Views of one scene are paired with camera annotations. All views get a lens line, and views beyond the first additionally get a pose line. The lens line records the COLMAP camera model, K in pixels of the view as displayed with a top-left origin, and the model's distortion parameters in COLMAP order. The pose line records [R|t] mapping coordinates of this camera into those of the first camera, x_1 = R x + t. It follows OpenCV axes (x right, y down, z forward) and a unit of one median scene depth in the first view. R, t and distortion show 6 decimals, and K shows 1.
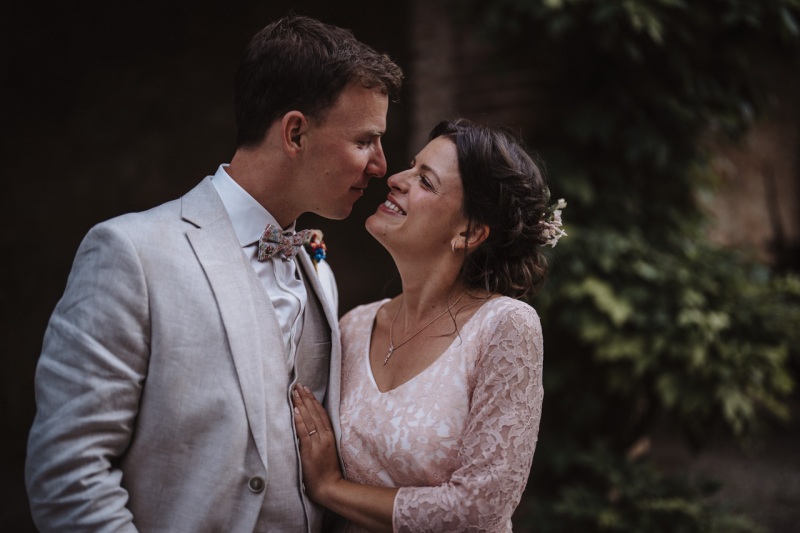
lens RADIAL K [[1146.4, 0, 398.5], [0, 1146.4, 237.9], [0, 0, 1]] dist [-0.110594, 1.001273]
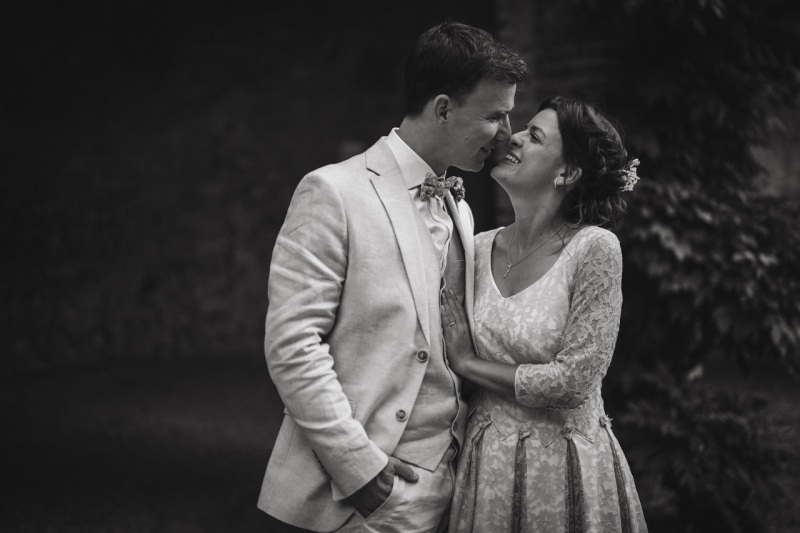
lens RADIAL K [[1120.5, 0, 385.2], [0, 1120.5, 270.7], [0, 0, 1]] dist [-0.143237, 0.979763]
pose [[0.997577, 0.004695, -0.069410, -0.069593], [0.000138, 0.997584, 0.069469, 0.012400], [0.069568, -0.069310, 0.995167, -0.374845]]
